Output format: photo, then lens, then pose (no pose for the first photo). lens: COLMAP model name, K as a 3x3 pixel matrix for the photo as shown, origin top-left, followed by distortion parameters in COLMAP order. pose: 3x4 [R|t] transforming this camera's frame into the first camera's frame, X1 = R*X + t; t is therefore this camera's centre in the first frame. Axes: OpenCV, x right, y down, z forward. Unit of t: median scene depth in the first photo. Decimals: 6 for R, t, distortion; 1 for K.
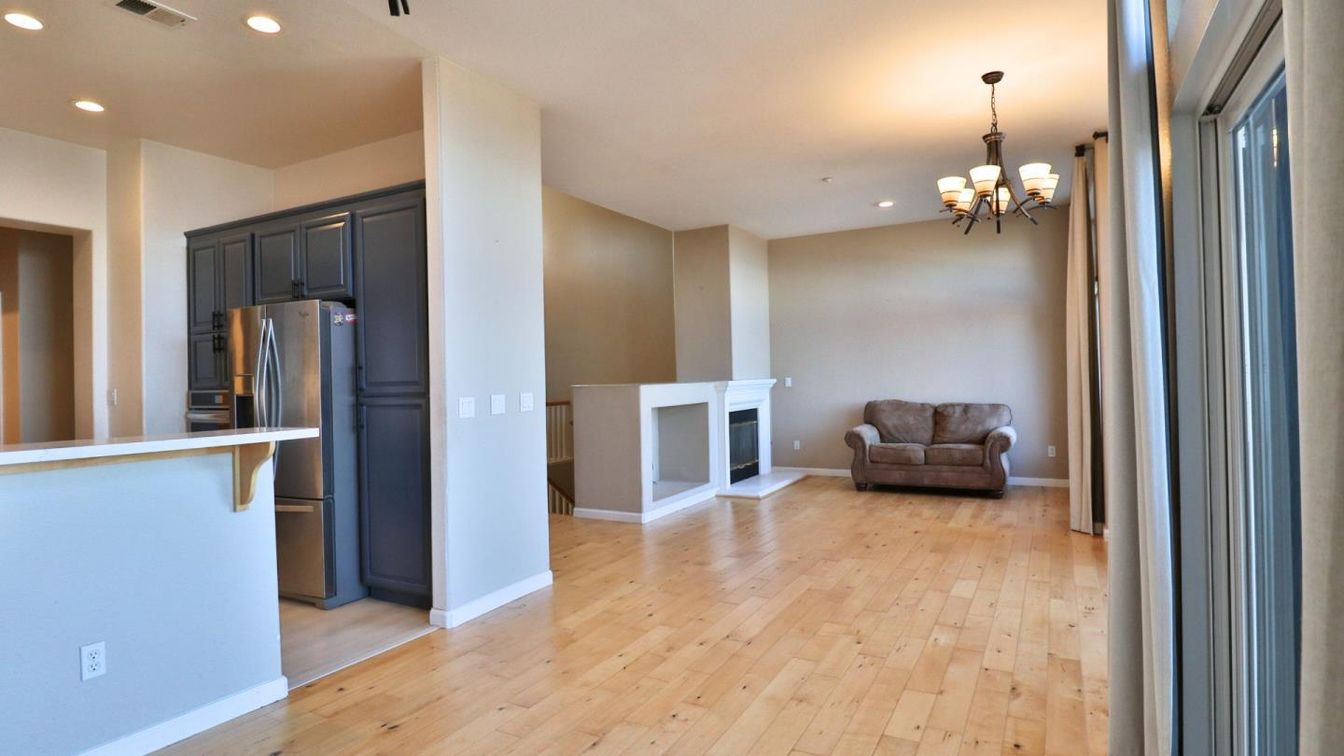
lens RADIAL K [[691.1, 0, 674.6], [0, 691.1, 369.8], [0, 0, 1]] dist [-0.011886, -0.001020]
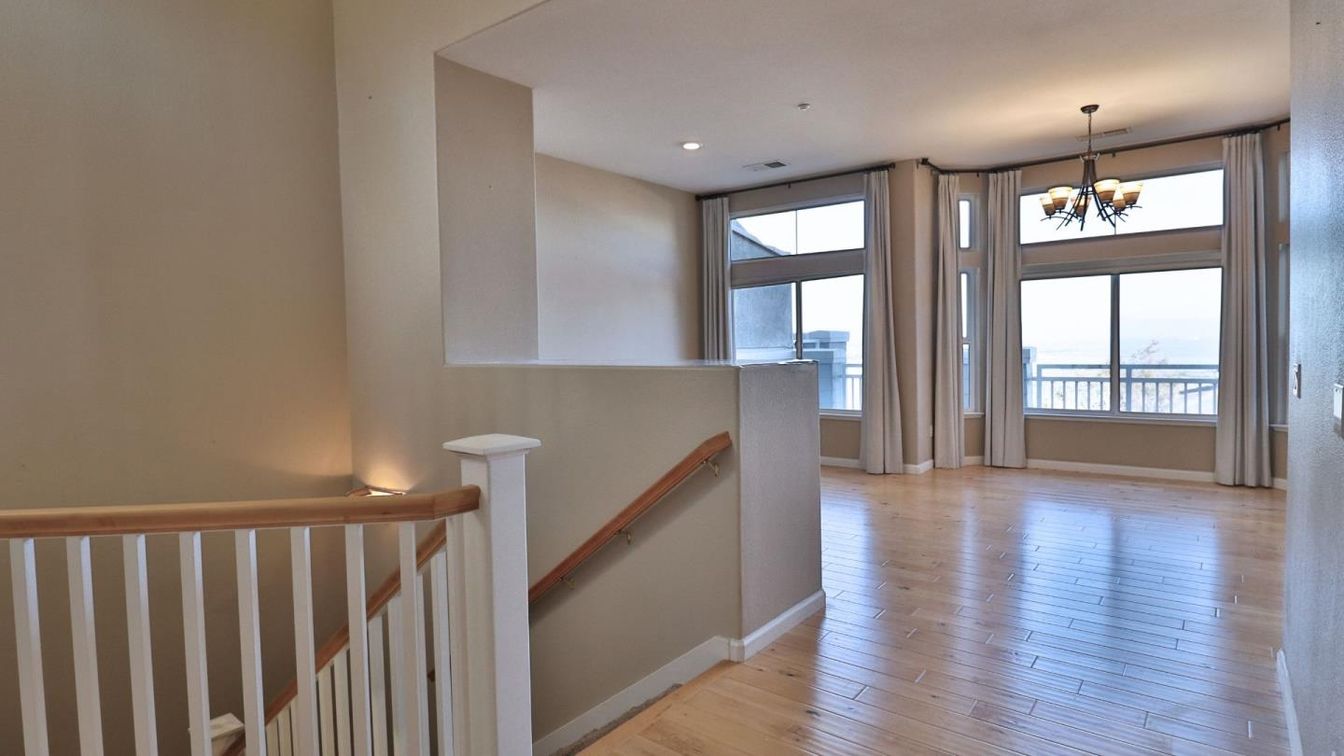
lens RADIAL K [[691.1, 0, 674.6], [0, 691.1, 369.8], [0, 0, 1]] dist [-0.011886, -0.001020]
pose [[0.169715, -0.015583, 0.985370, -0.499423], [0.006047, 0.999873, 0.014771, 0.019472], [-0.985475, 0.003452, 0.169788, 0.831513]]
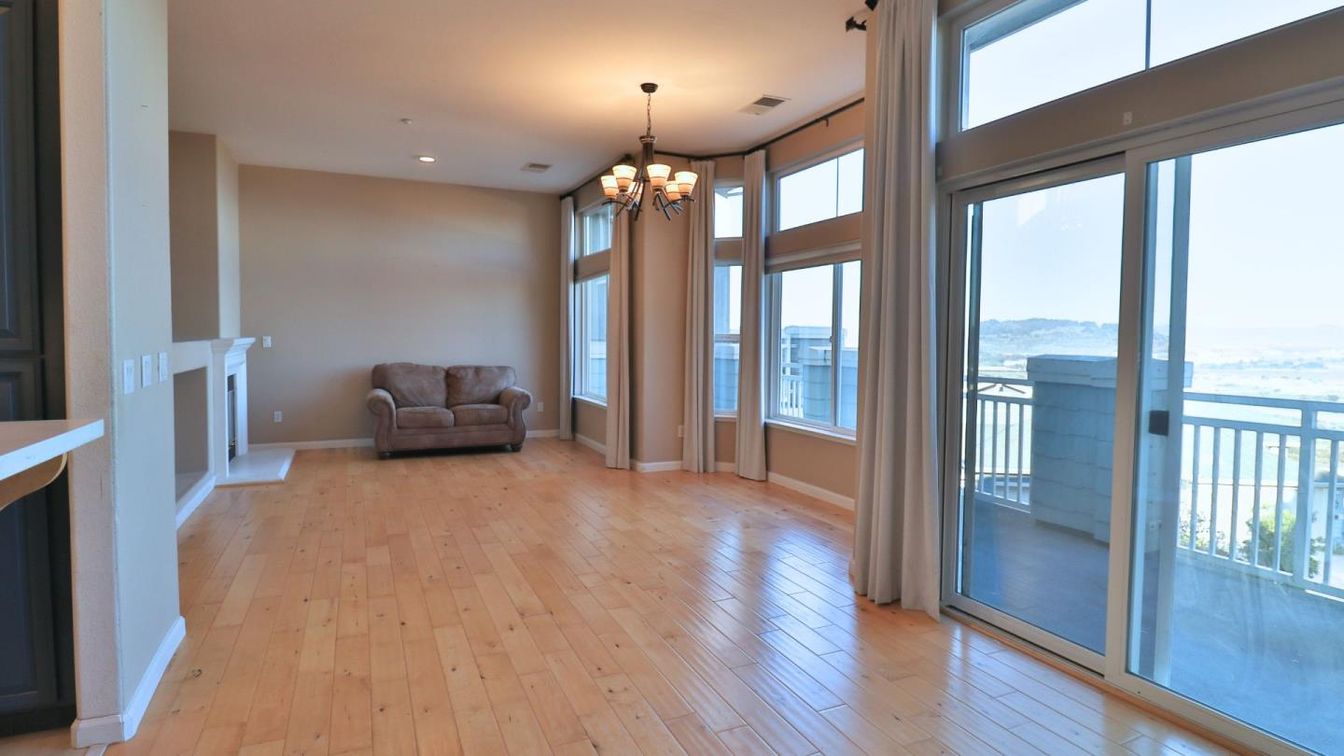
lens RADIAL K [[691.1, 0, 674.6], [0, 691.1, 369.8], [0, 0, 1]] dist [-0.011886, -0.001020]
pose [[0.594032, -0.010974, 0.804367, -0.249621], [-0.032160, 0.998784, 0.037377, 0.005533], [-0.803799, -0.048071, 0.592956, 0.132099]]
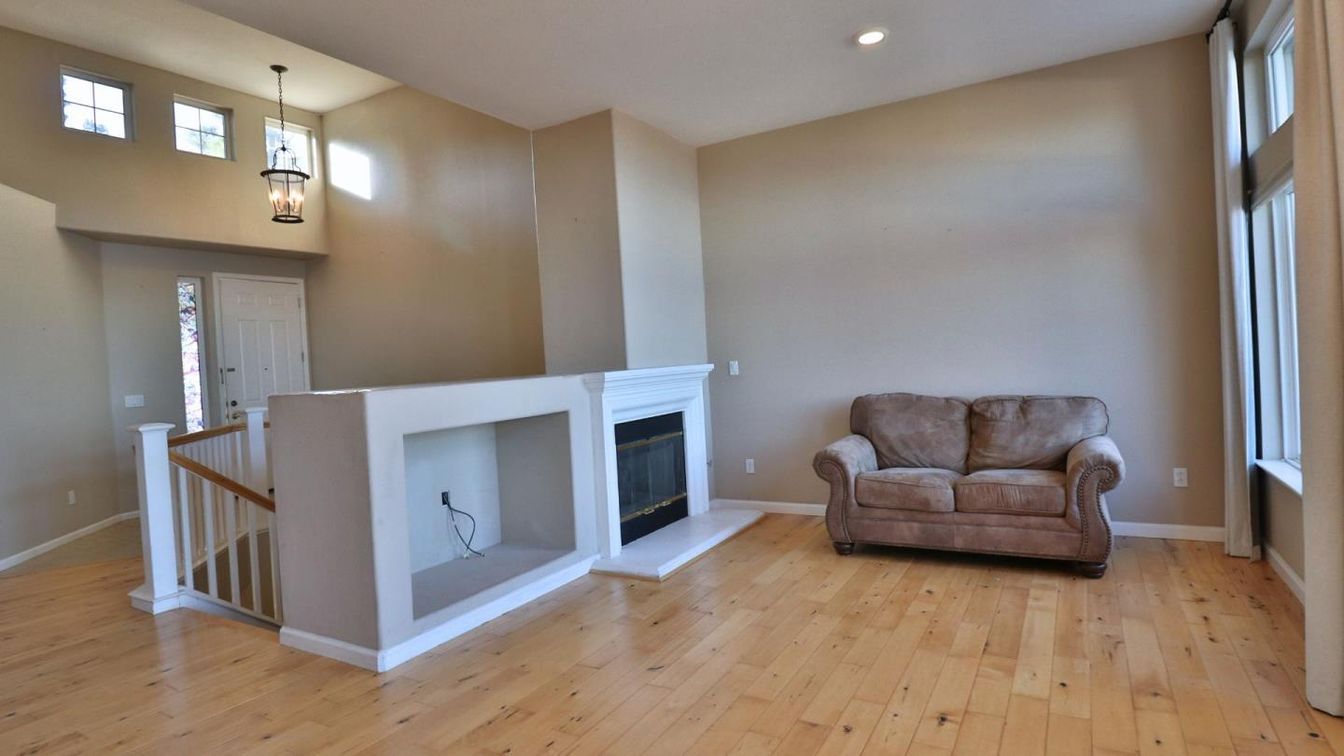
lens RADIAL K [[691.1, 0, 674.6], [0, 691.1, 369.8], [0, 0, 1]] dist [-0.011886, -0.001020]
pose [[0.999092, -0.033457, -0.026389, 0.149334], [0.034093, 0.999129, 0.024046, 0.002573], [0.025561, -0.024924, 0.999363, 0.424237]]
